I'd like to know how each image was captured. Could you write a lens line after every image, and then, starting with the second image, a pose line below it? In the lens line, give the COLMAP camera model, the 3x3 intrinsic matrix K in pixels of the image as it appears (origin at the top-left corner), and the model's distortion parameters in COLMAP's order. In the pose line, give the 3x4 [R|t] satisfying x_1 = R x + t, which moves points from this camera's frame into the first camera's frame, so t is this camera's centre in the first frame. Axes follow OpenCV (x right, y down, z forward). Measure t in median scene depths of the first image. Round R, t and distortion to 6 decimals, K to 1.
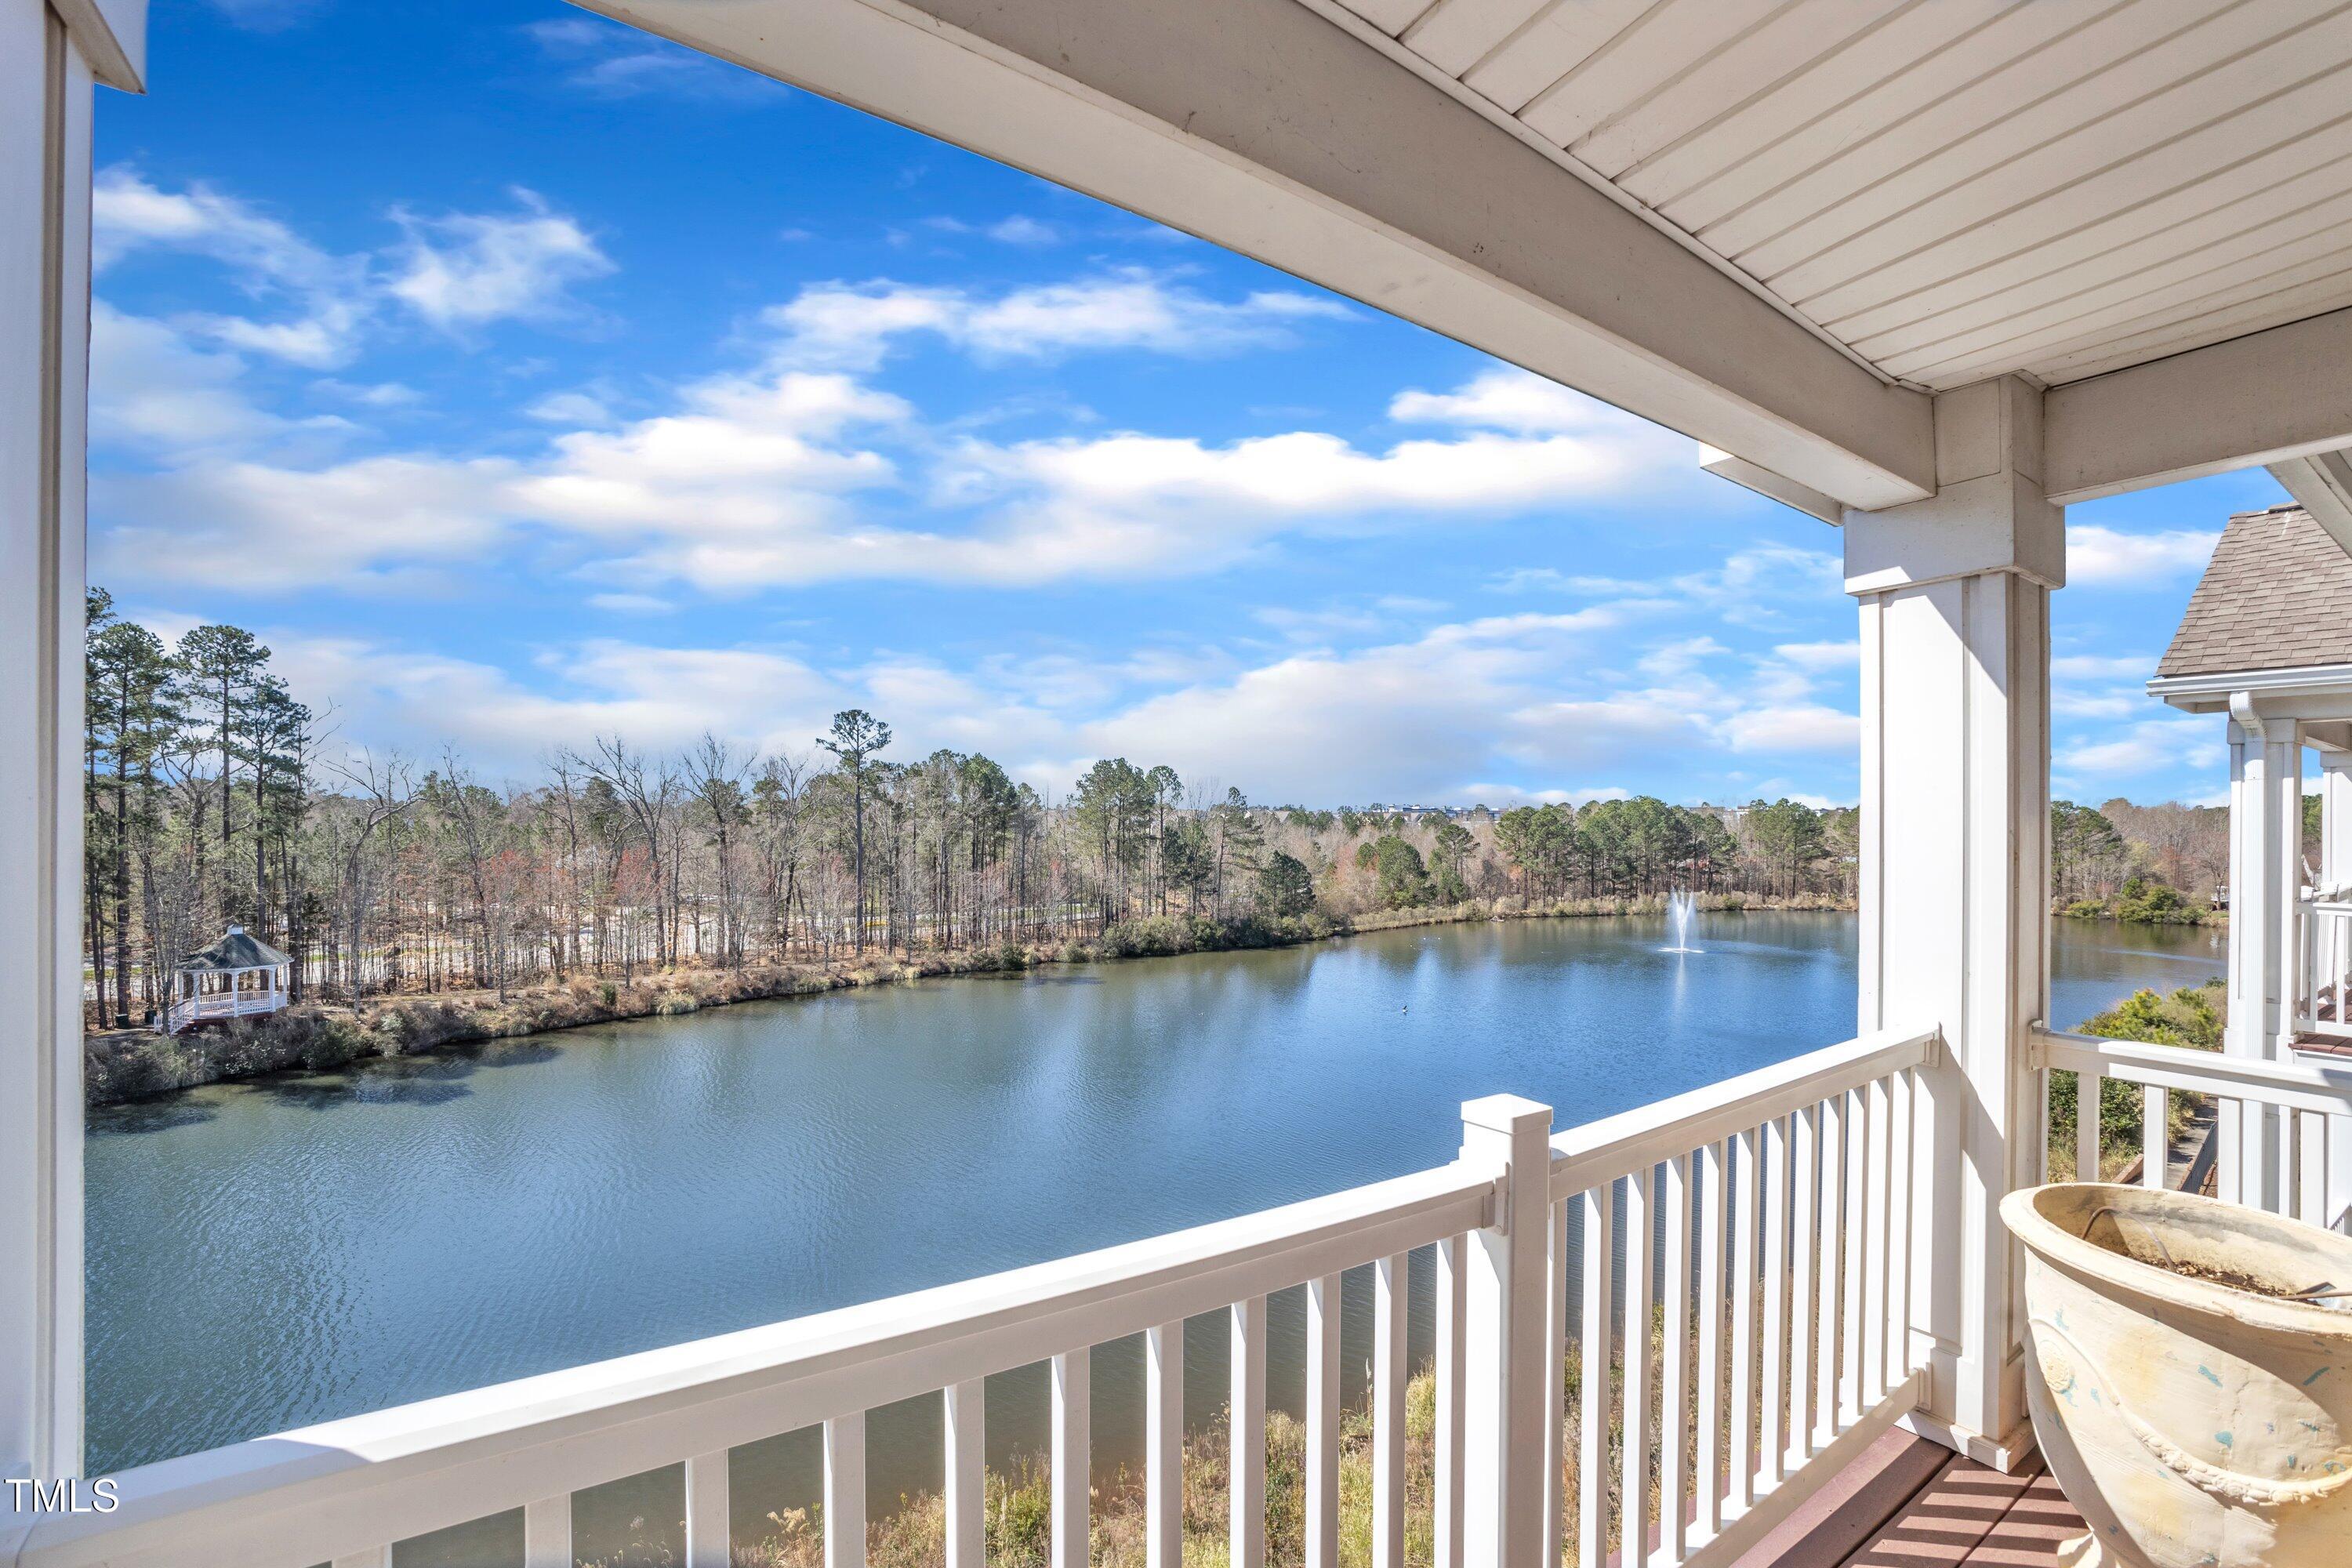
lens RADIAL K [[980.3, 0, 1181.1], [0, 980.3, 841.0], [0, 0, 1]] dist [-0.083989, 0.031223]
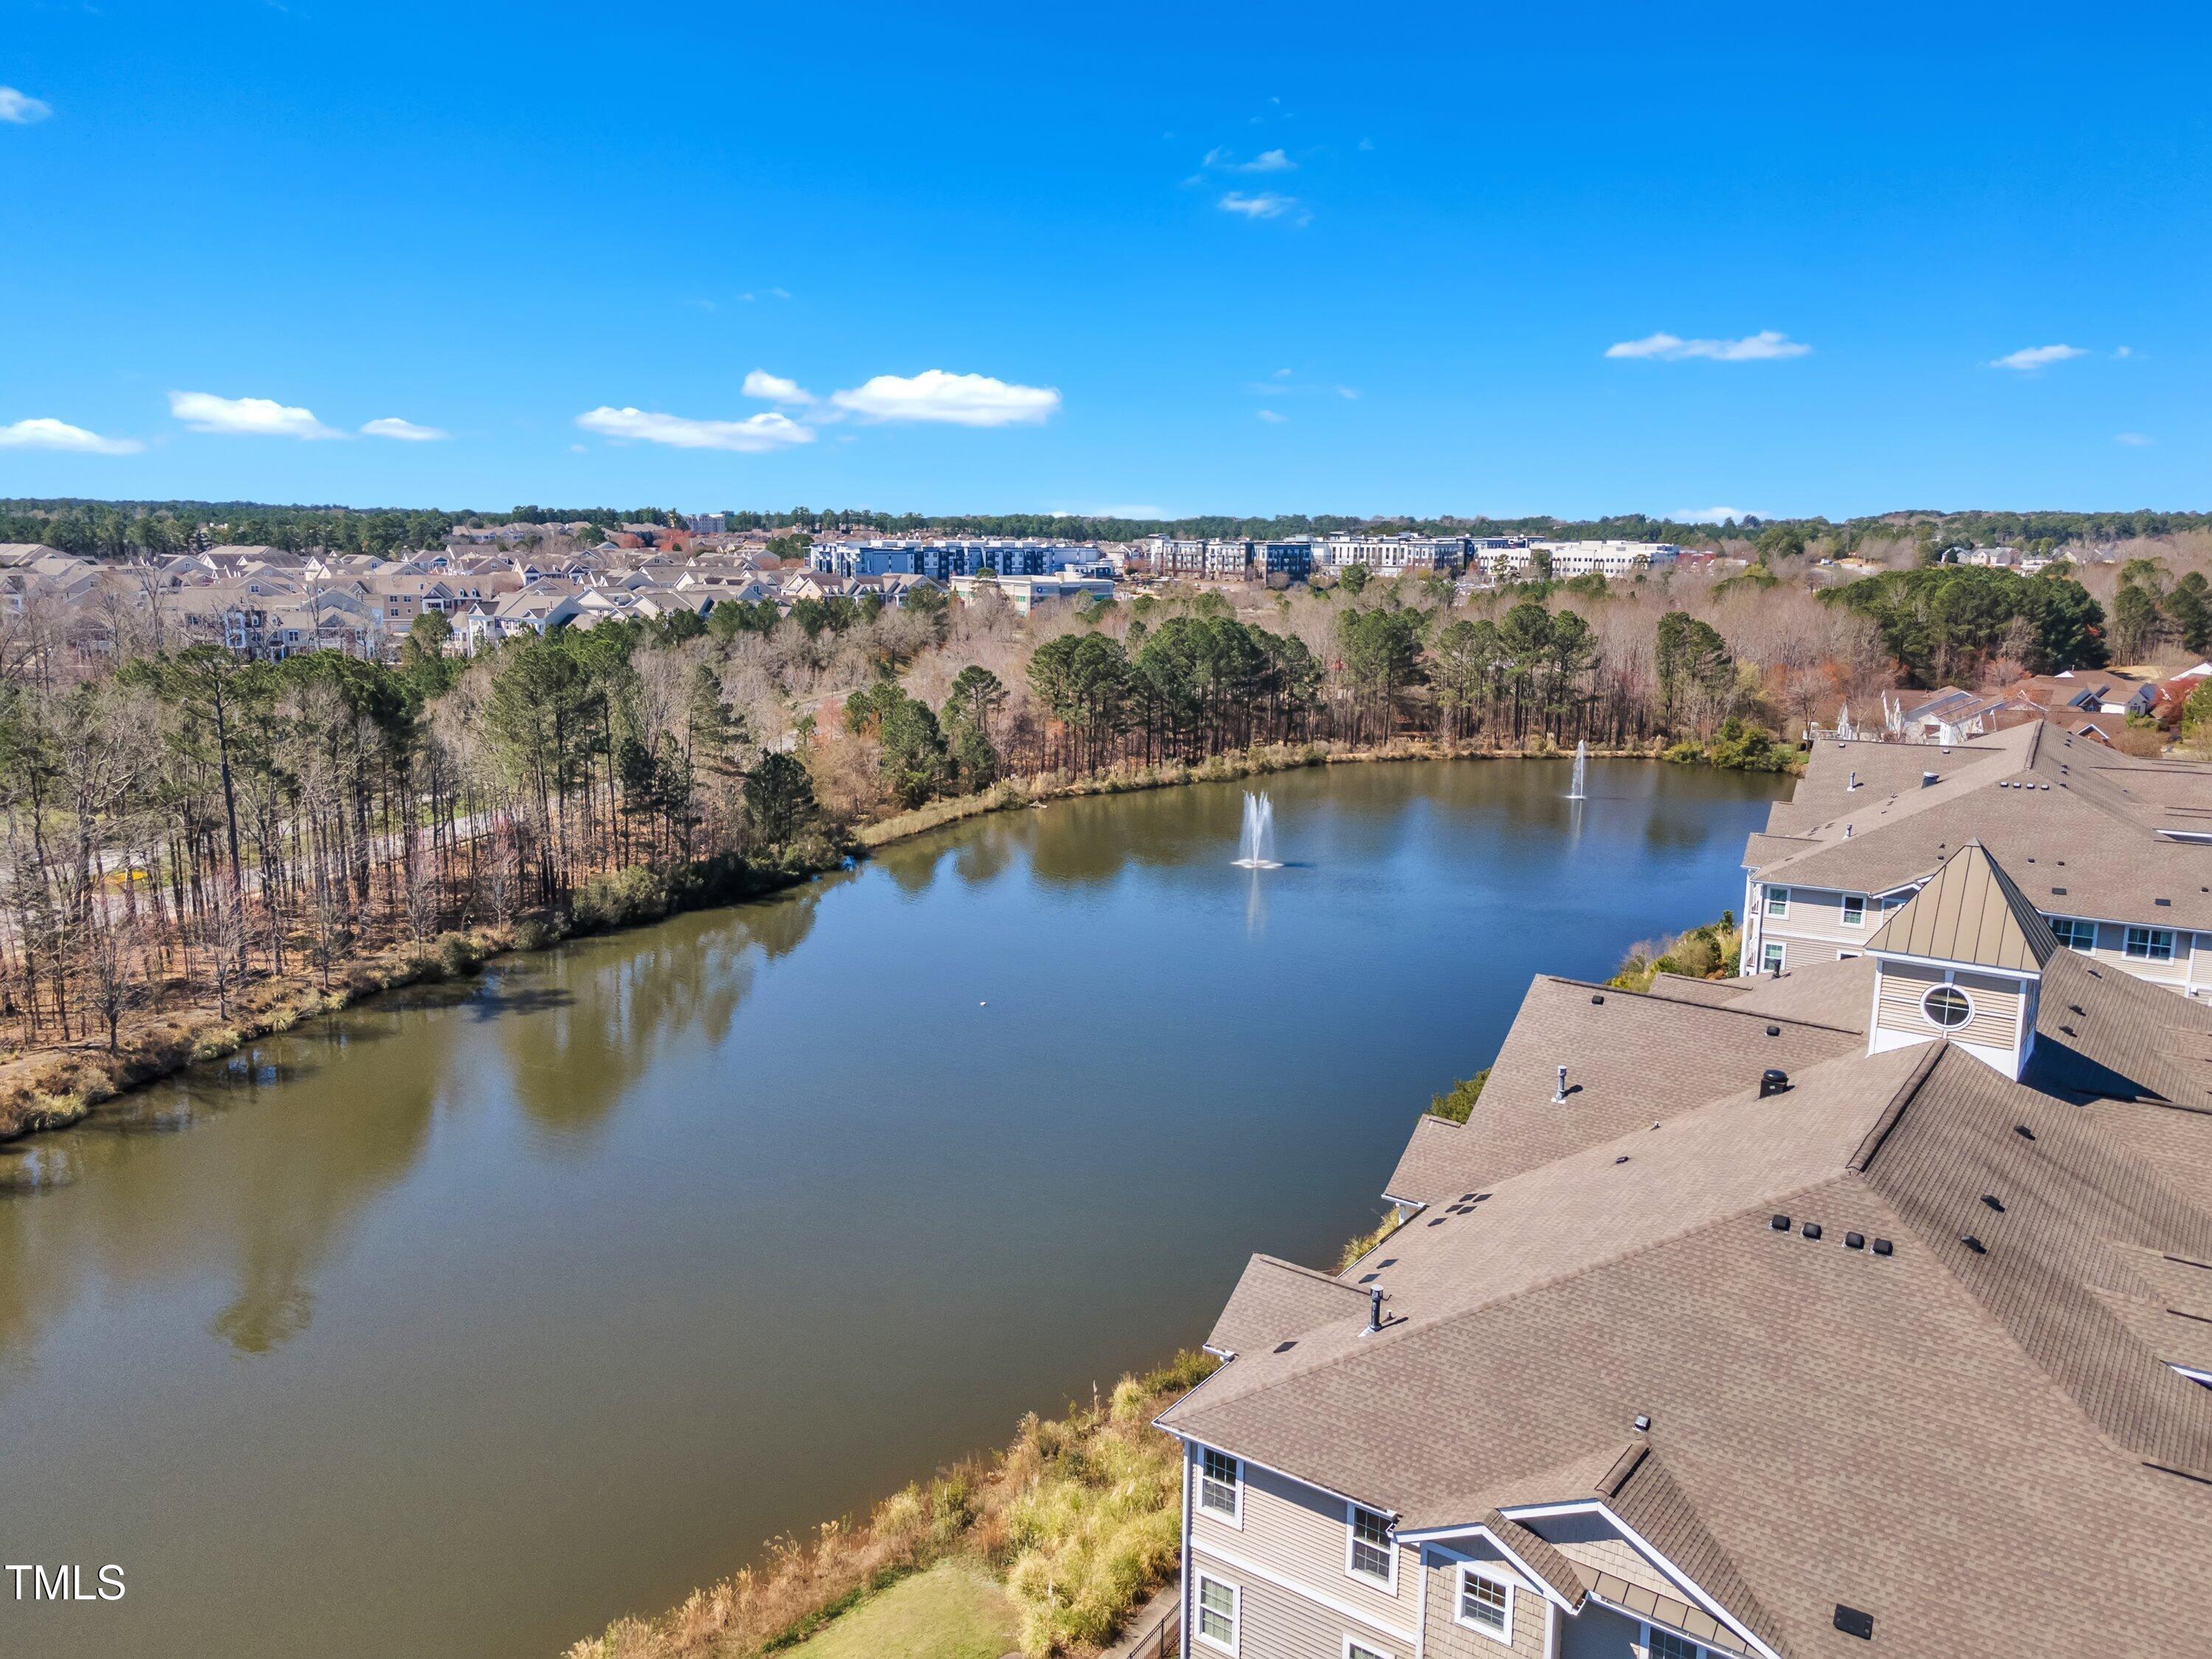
lens RADIAL K [[1644.2, 0, 1104.4], [0, 1644.2, 767.4], [0, 0, 1]] dist [0.054722, 0.009456]
pose [[0.925603, -0.051259, 0.375010, -0.114167], [-0.001422, 0.990309, 0.138873, -0.127512], [-0.378494, -0.129075, 0.916560, -0.217935]]
